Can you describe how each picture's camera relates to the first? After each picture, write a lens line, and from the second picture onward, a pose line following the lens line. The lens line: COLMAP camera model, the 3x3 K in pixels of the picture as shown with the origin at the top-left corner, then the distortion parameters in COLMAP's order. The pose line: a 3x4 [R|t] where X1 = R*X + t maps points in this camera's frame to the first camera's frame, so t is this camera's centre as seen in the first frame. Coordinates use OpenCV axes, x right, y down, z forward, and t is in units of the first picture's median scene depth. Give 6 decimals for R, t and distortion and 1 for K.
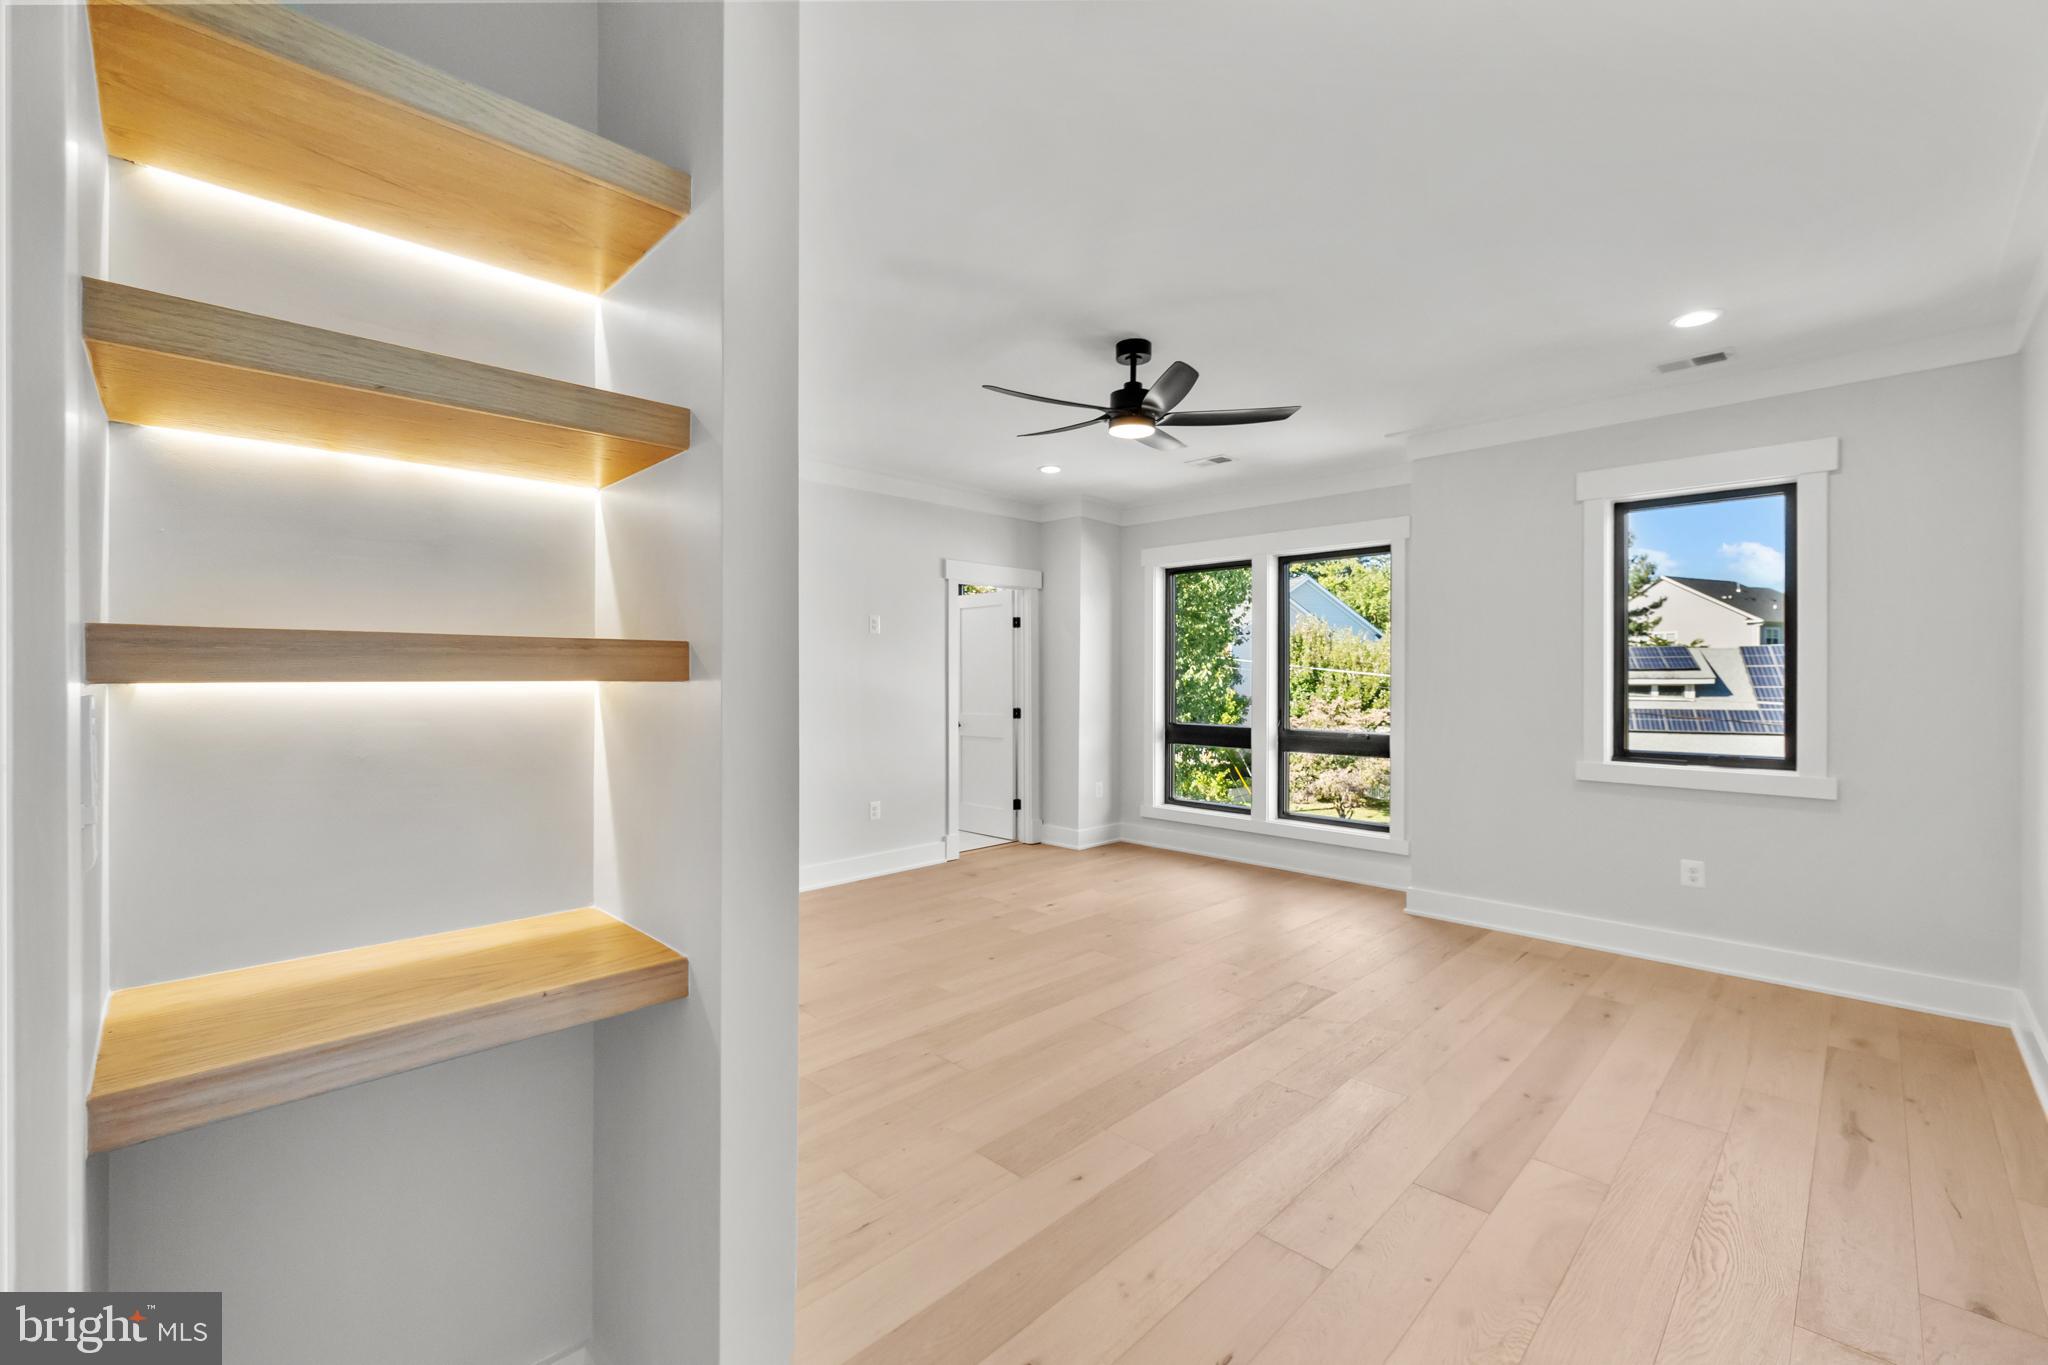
lens RADIAL K [[873.5, 0, 1024.8], [0, 873.5, 675.2], [0, 0, 1]] dist [-0.002724, -0.000197]
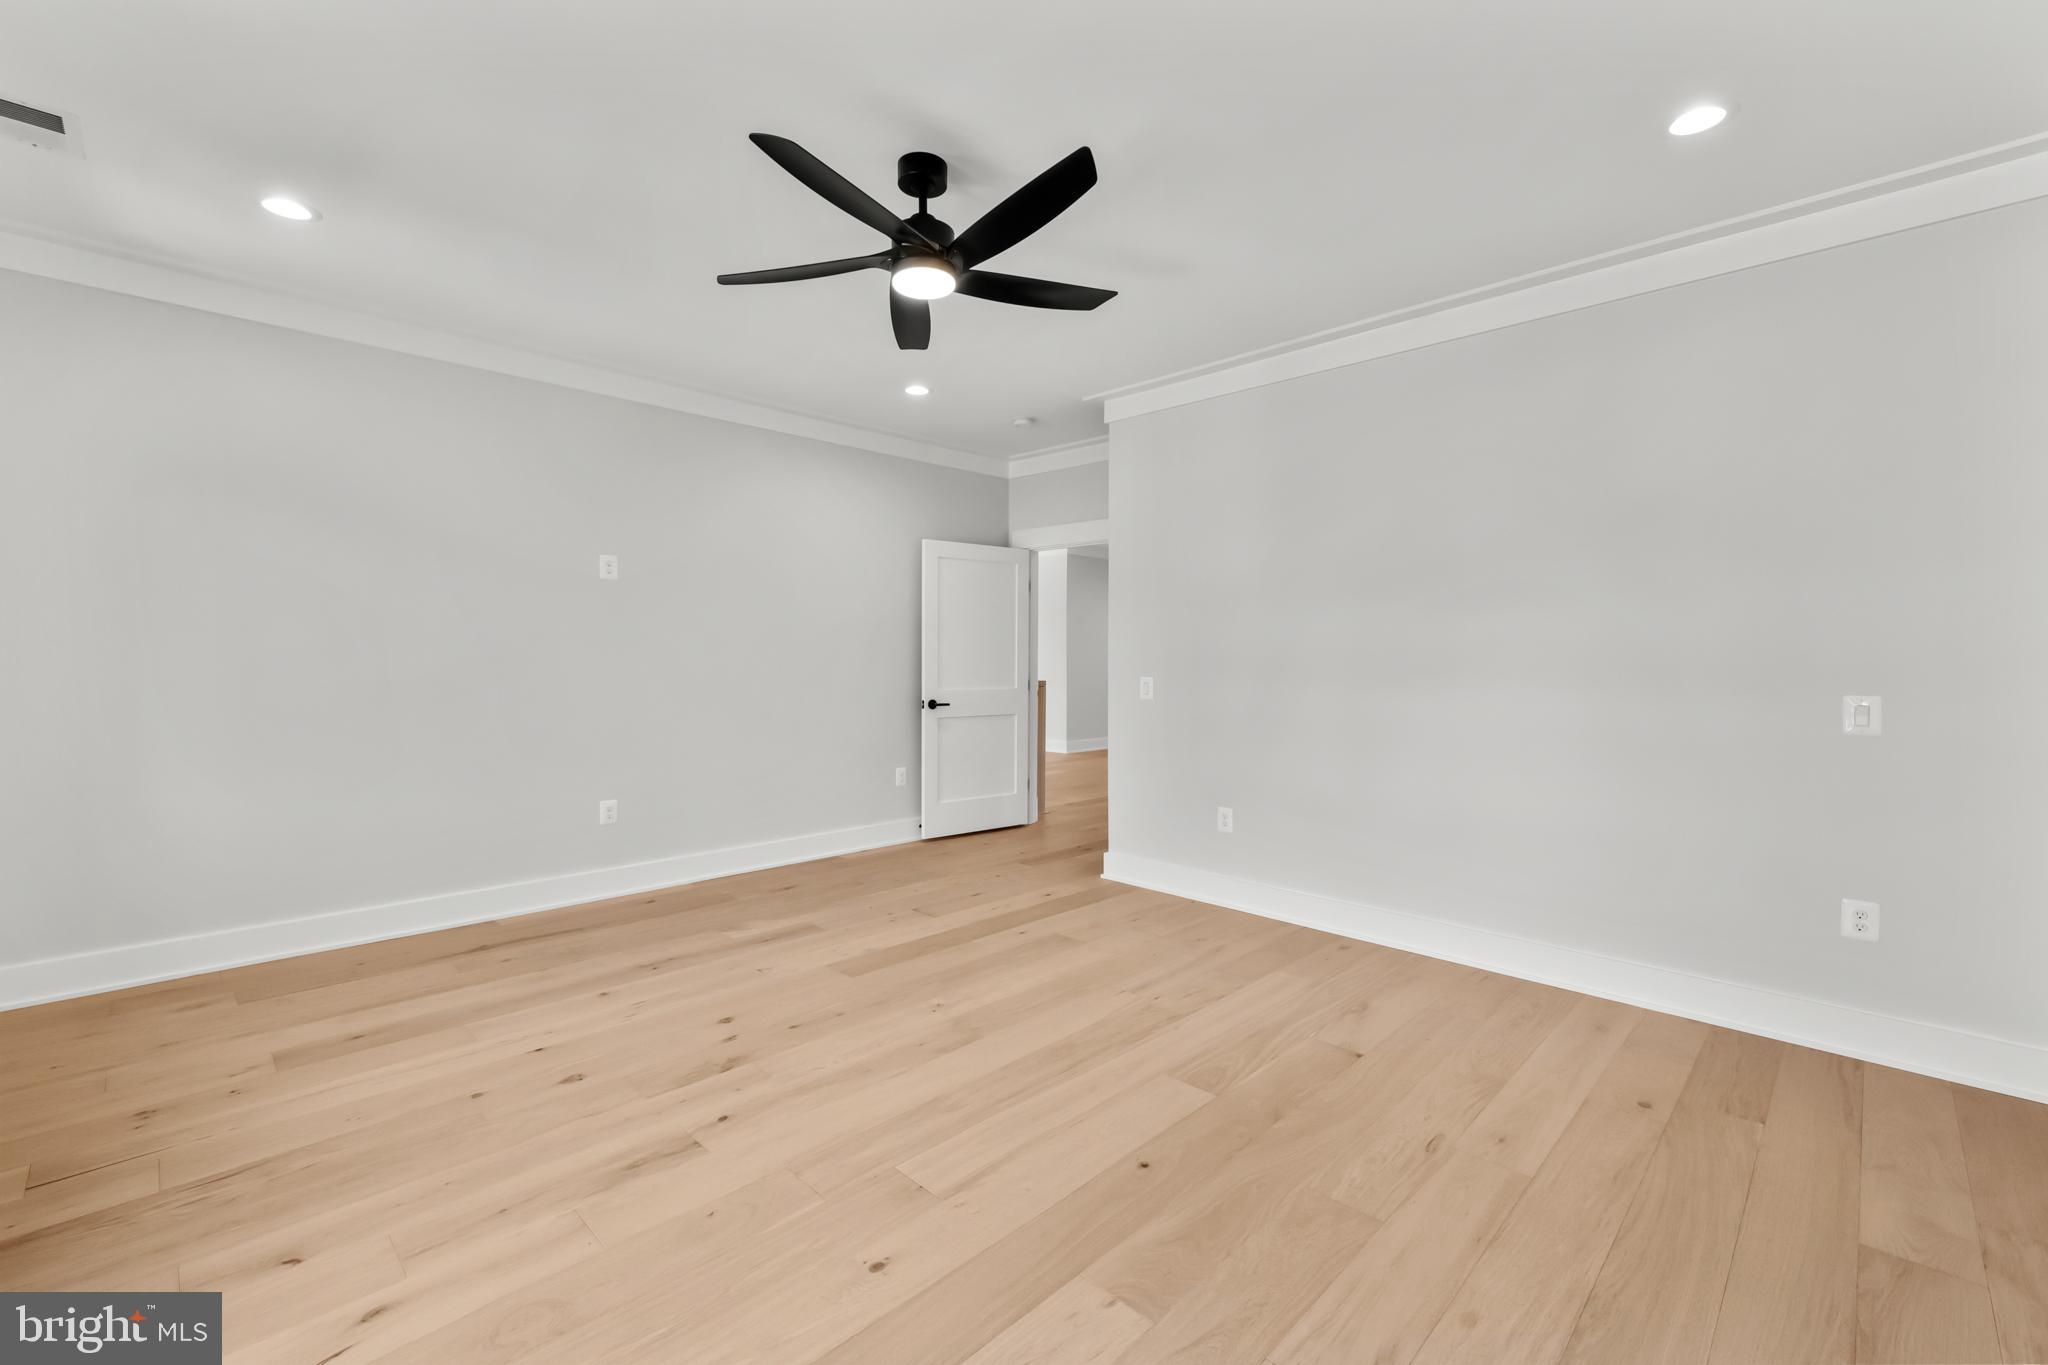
lens RADIAL K [[873.5, 0, 1019.1], [0, 873.5, 674.4], [0, 0, 1]] dist [-0.002724, -0.000197]
pose [[-0.999970, -0.007679, -0.000408, 0.050852], [-0.007685, 0.999762, 0.020430, 0.028514], [0.000251, 0.020433, -0.999791, 1.920871]]
